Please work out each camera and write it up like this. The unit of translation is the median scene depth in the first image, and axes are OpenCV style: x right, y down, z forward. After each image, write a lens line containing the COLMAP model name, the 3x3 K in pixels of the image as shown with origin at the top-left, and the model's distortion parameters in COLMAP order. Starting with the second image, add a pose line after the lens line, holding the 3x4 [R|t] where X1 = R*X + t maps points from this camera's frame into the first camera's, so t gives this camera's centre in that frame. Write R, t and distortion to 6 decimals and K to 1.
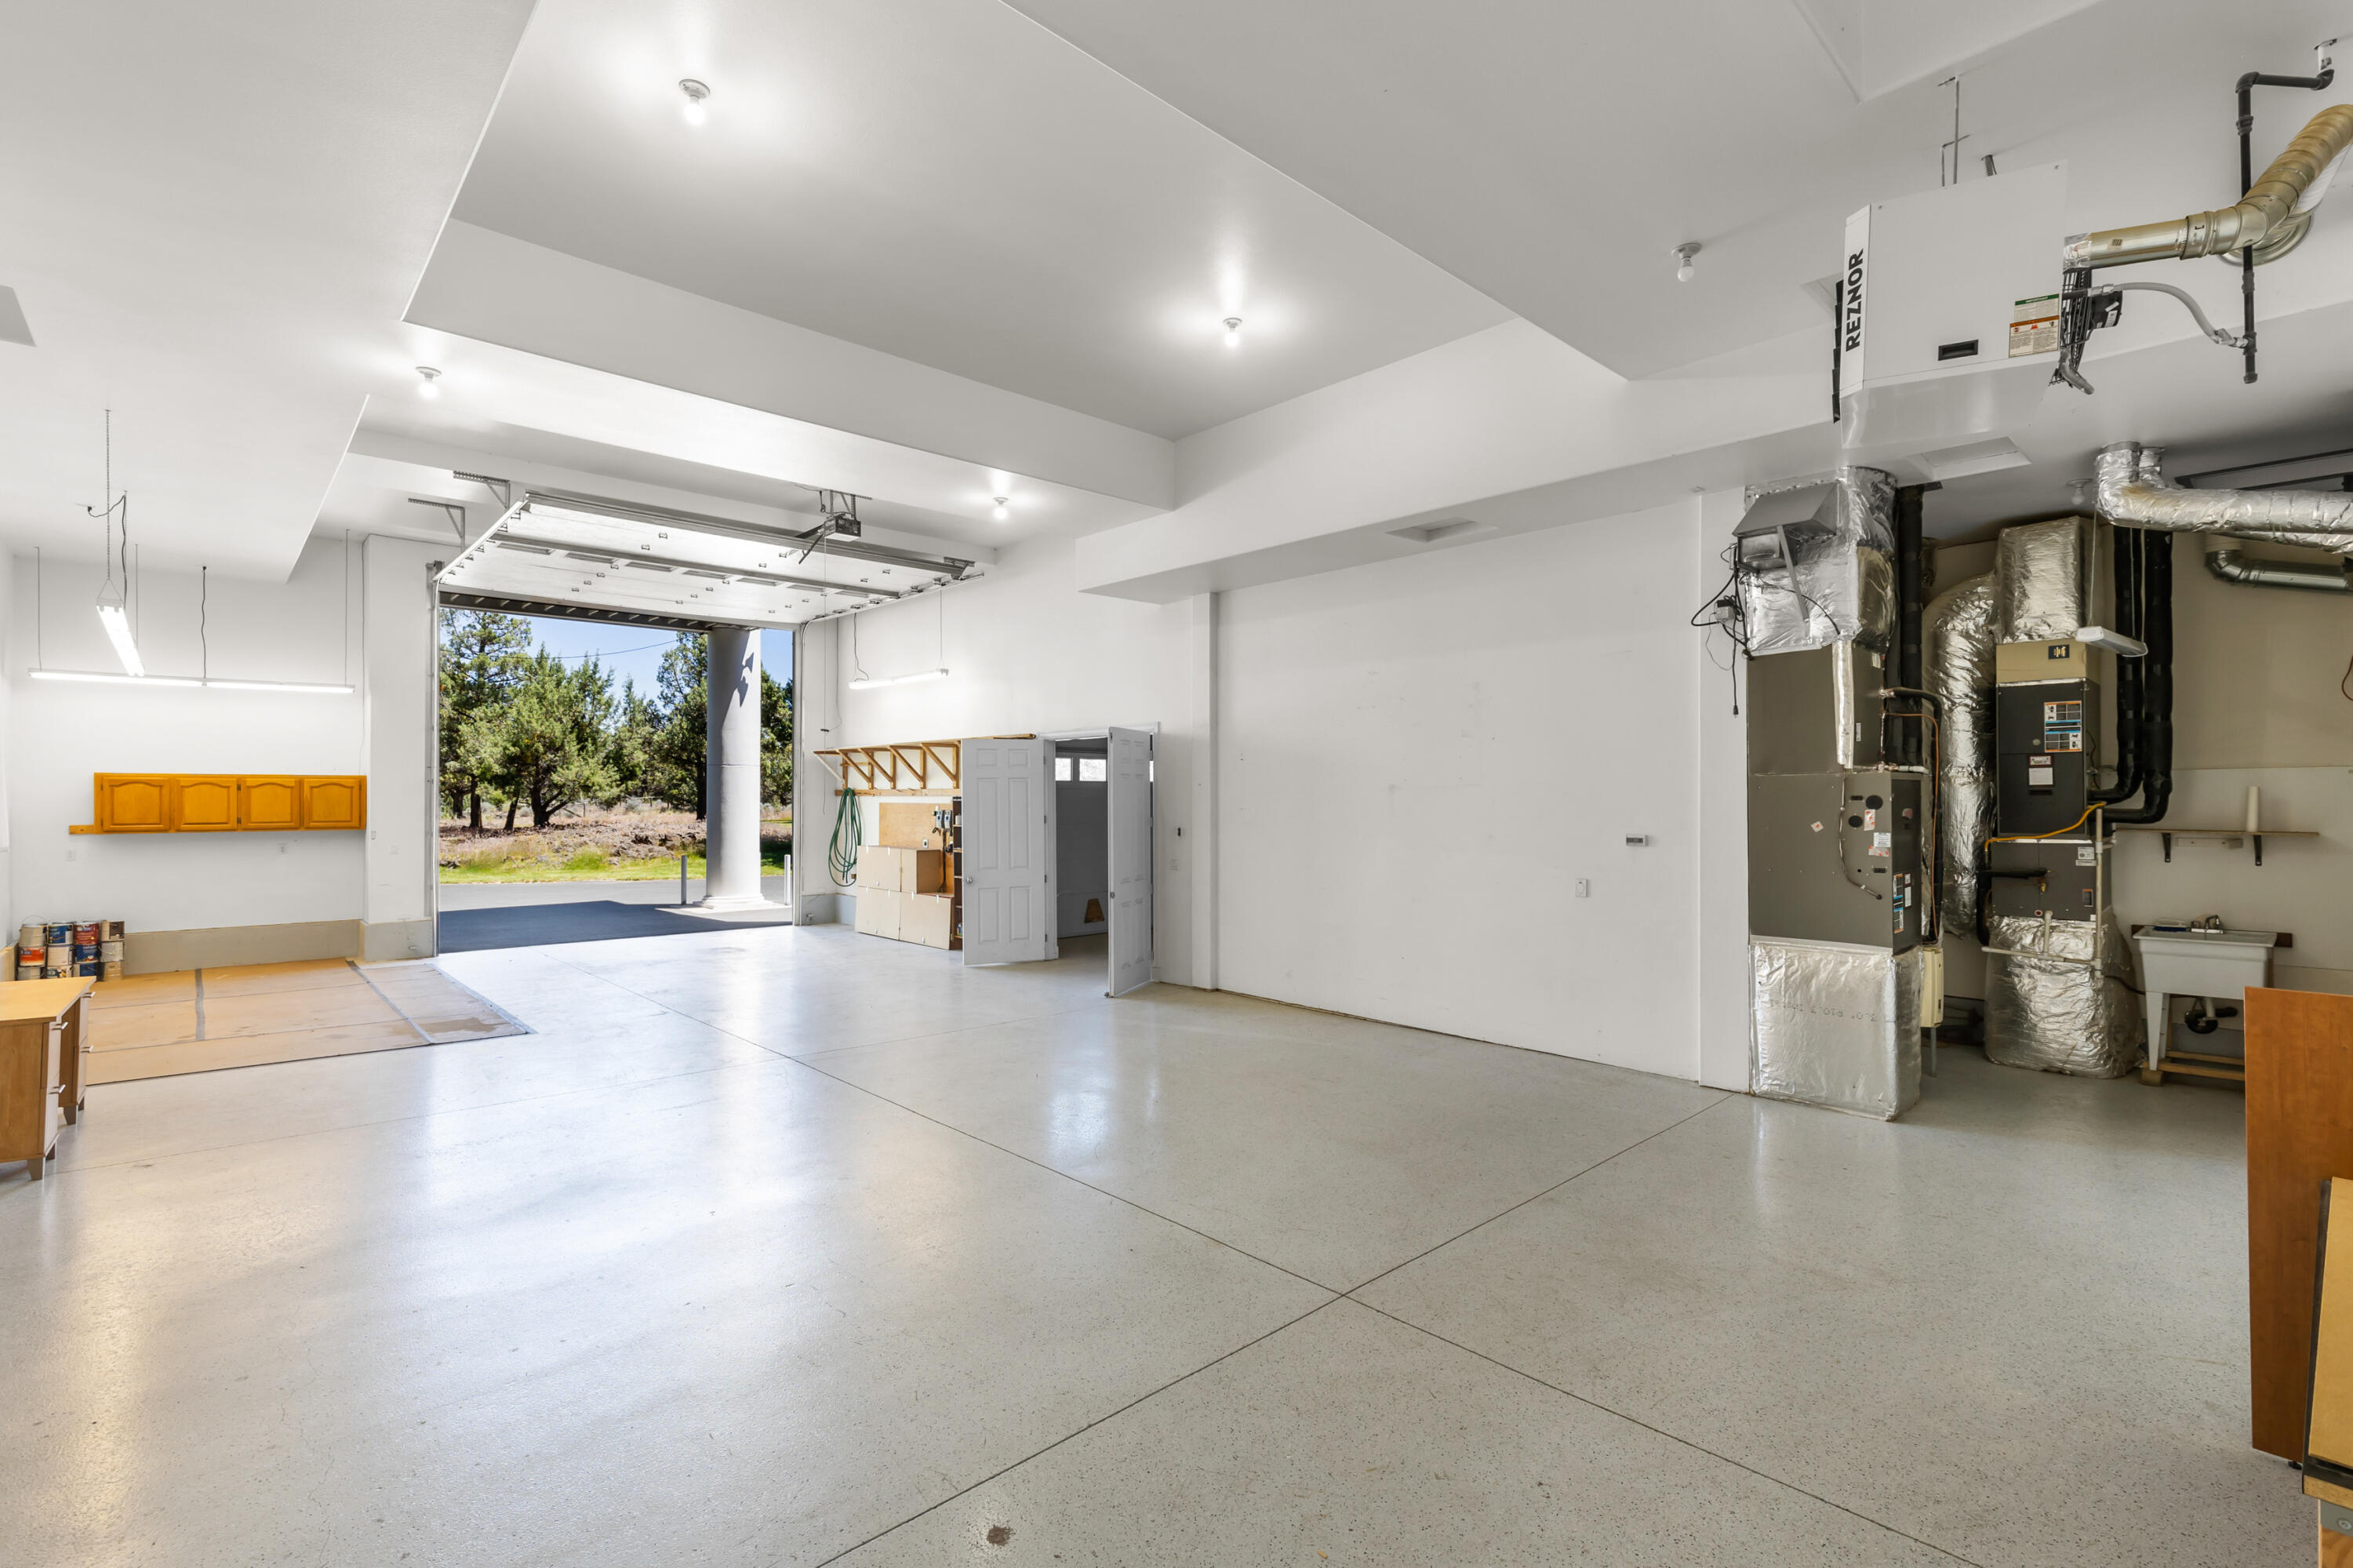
lens RADIAL K [[1066.0, 0, 1177.7], [0, 1066.0, 815.5], [0, 0, 1]] dist [0.000240, -0.000352]
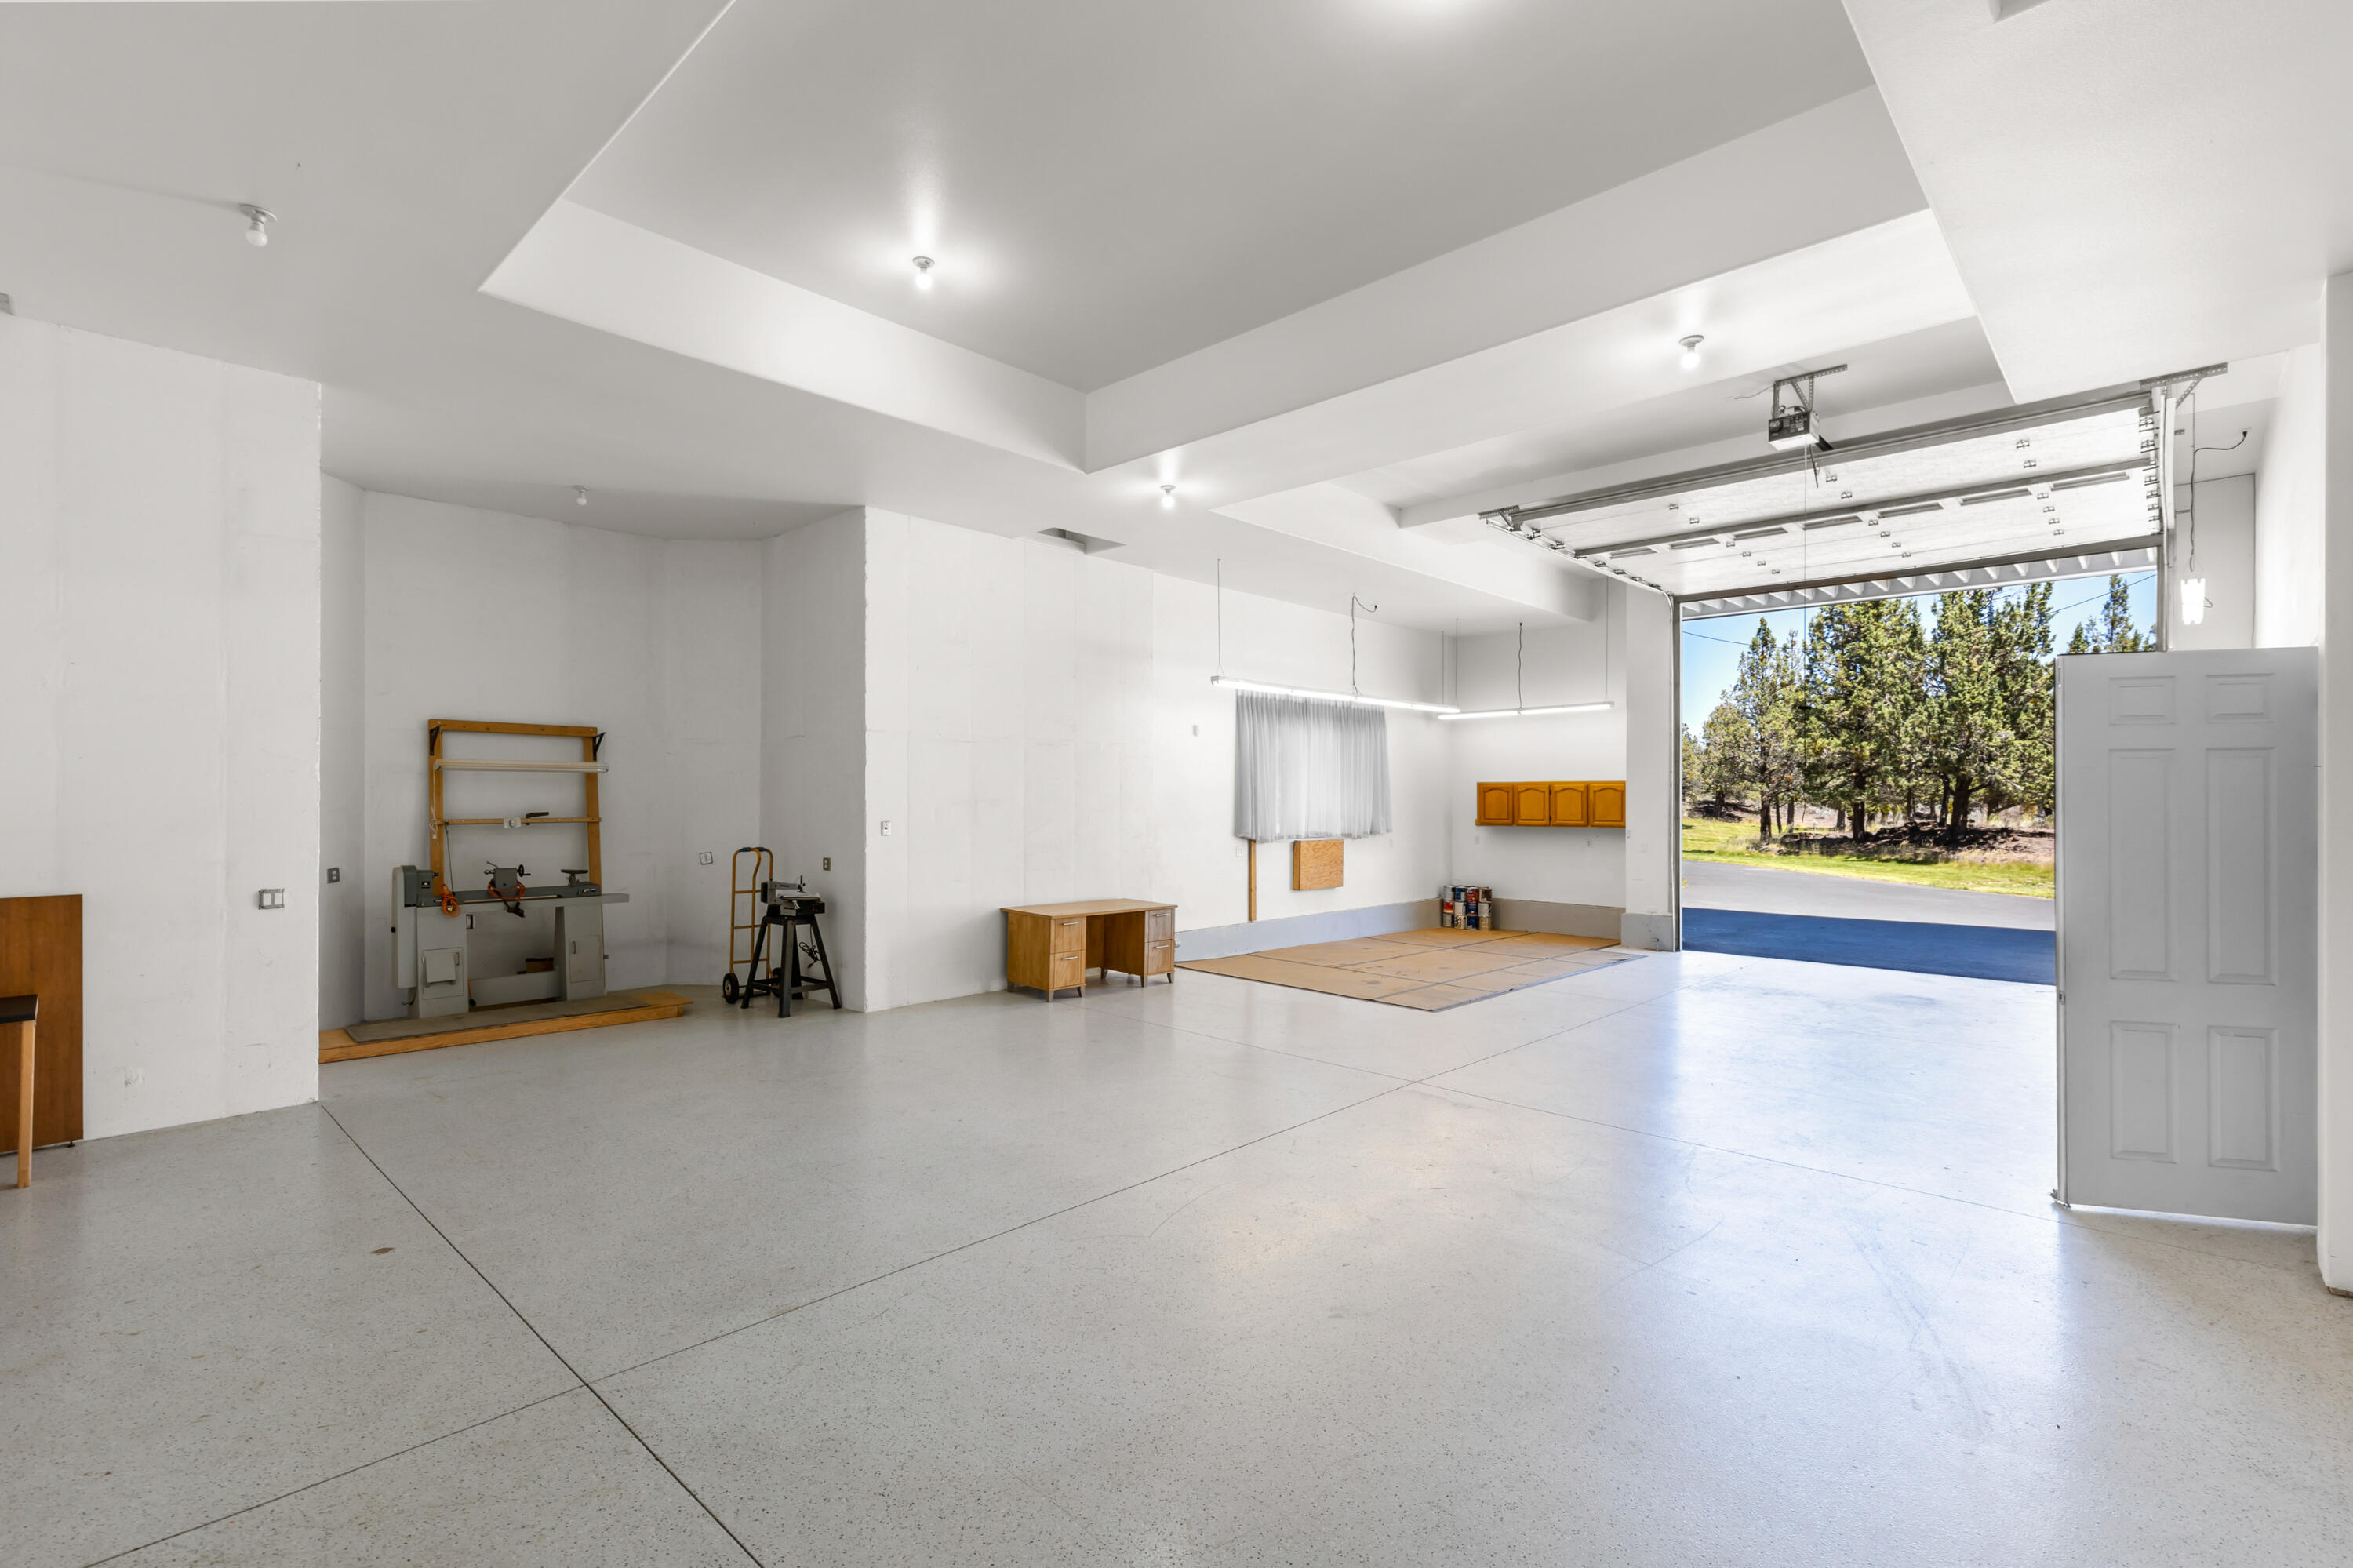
lens RADIAL K [[1066.0, 0, 1177.7], [0, 1066.0, 815.5], [0, 0, 1]] dist [0.000240, -0.000352]
pose [[0.068335, 0.013358, -0.997573, 0.354835], [-0.017419, 0.999774, 0.012194, -0.005861], [0.997510, 0.016544, 0.068552, 0.487075]]
